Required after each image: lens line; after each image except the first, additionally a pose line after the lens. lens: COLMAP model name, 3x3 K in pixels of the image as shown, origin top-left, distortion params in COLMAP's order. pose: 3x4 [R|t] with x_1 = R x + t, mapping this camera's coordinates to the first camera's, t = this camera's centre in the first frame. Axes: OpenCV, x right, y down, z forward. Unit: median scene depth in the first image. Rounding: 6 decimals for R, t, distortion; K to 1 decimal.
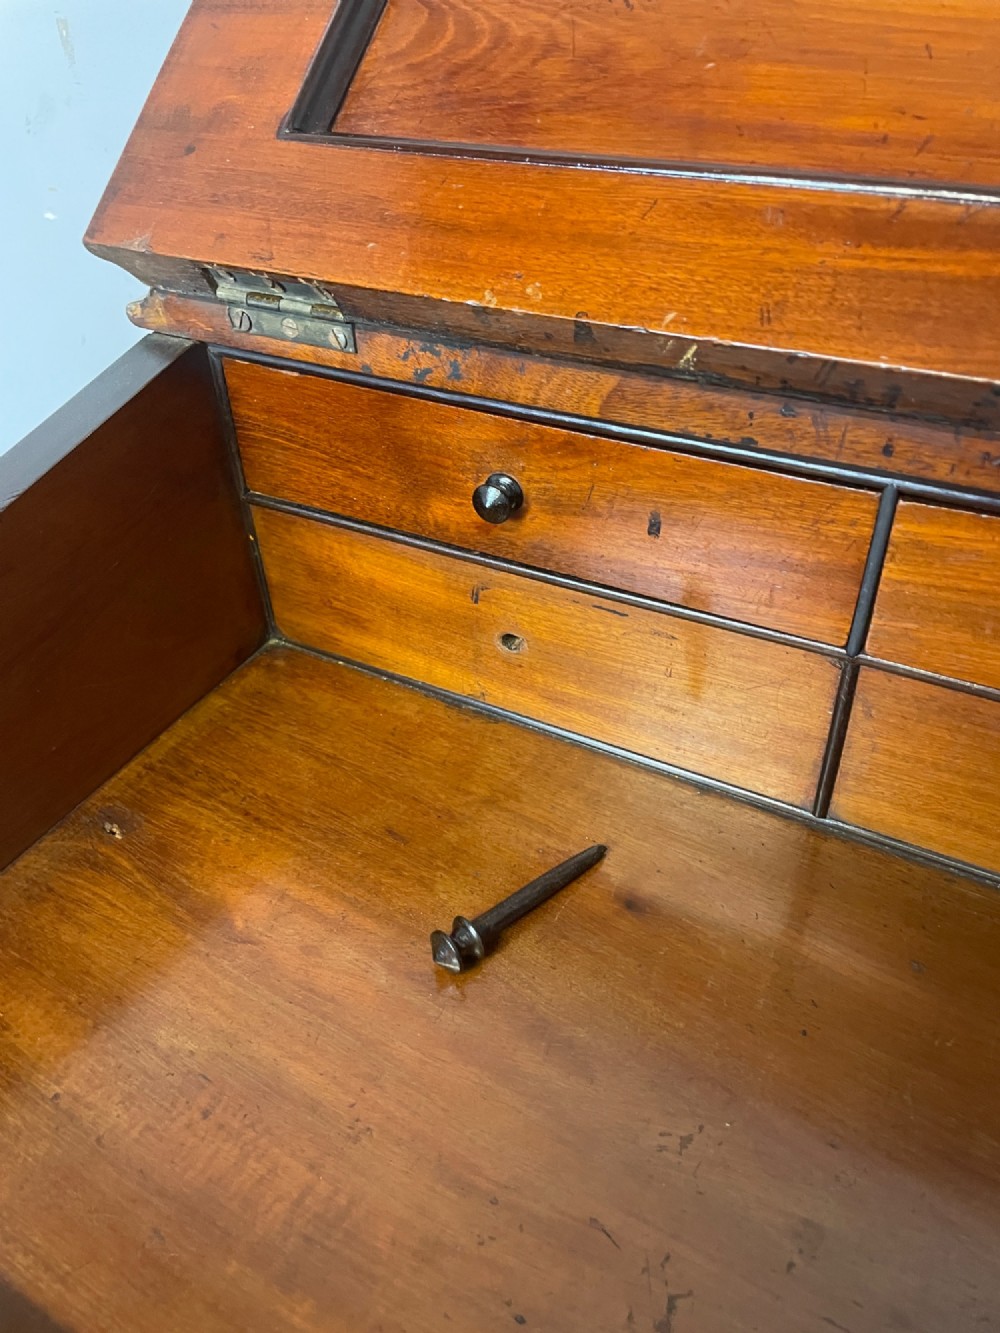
lens RADIAL K [[1028.8, 0, 494.3], [0, 1028.8, 657.4], [0, 0, 1]] dist [0.094791, -0.128802]
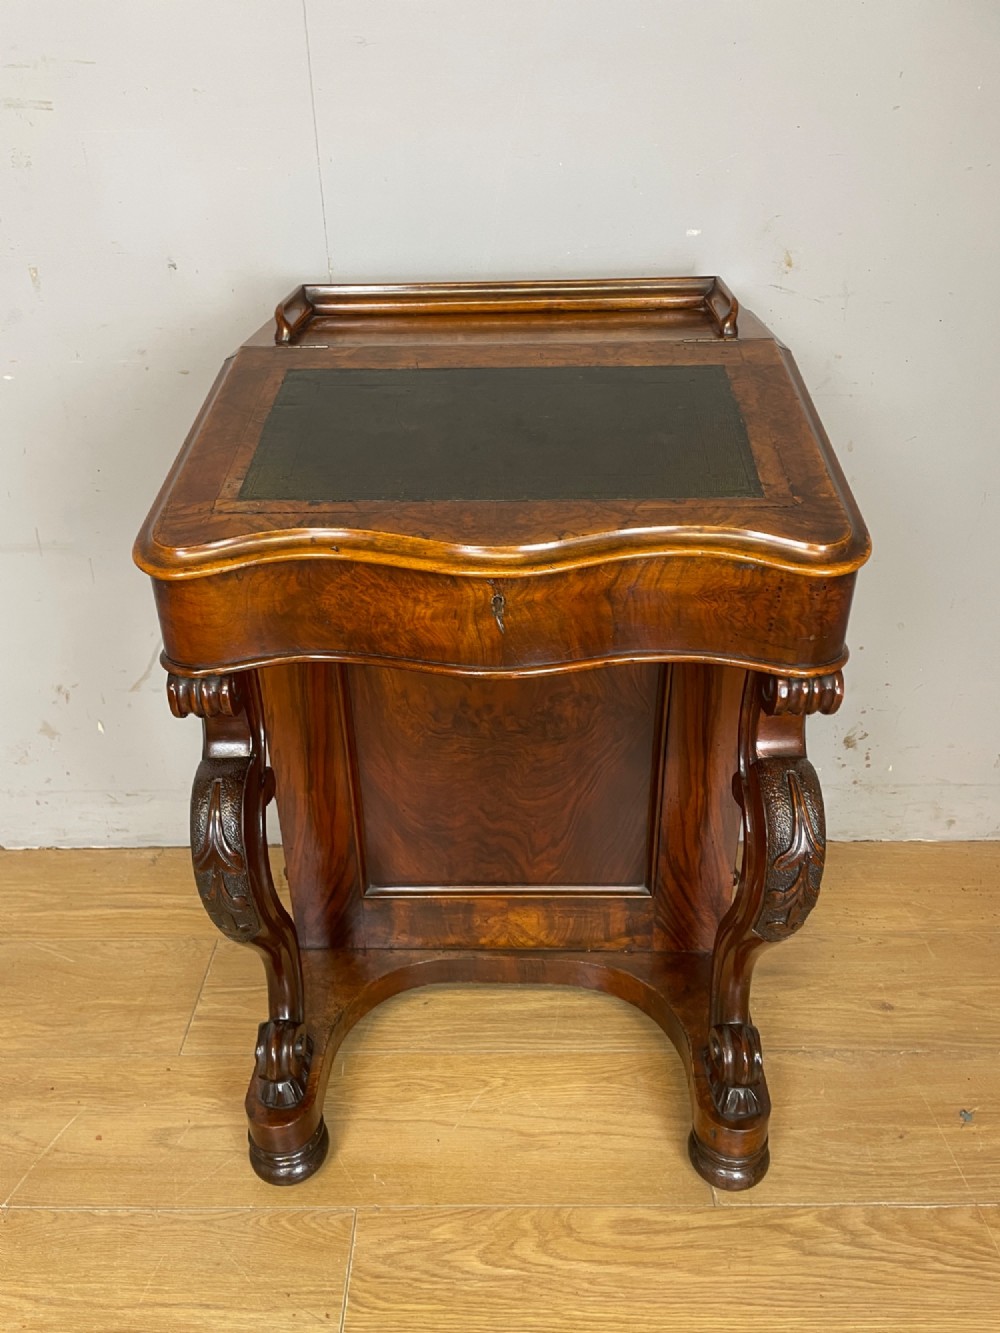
lens RADIAL K [[1015.4, 0, 496.3], [0, 1015.4, 673.9], [0, 0, 1]] dist [0.094599, -0.125222]
pose [[0.880436, -0.214965, 0.422638, -1.112827], [0.279157, 0.955479, -0.095557, 0.876900], [-0.383280, 0.202115, 0.901247, -1.501795]]
